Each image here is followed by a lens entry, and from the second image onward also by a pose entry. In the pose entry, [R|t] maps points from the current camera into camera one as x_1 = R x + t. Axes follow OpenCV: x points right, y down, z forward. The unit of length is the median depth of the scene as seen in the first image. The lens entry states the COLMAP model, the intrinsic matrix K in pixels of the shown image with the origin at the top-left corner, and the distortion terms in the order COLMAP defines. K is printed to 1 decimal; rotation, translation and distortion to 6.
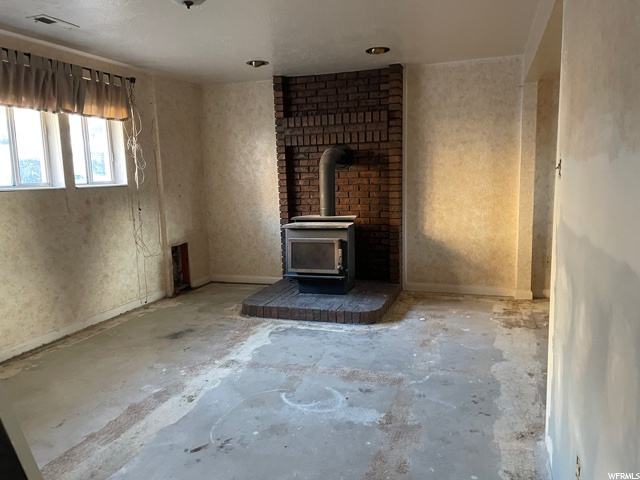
lens RADIAL K [[480.0, 0, 317.4], [0, 480.0, 243.2], [0, 0, 1]] dist [0.070748, -0.077786]
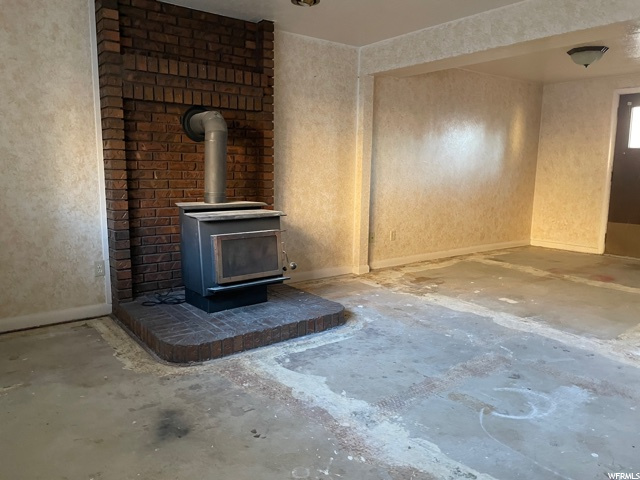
lens RADIAL K [[480.0, 0, 323.1], [0, 480.0, 236.8], [0, 0, 1]] dist [0.070748, -0.077786]
pose [[0.552204, -0.085243, 0.829340, -0.518576], [0.088698, 0.995120, 0.043224, -0.022484], [-0.828977, 0.049692, 0.557070, 0.463286]]
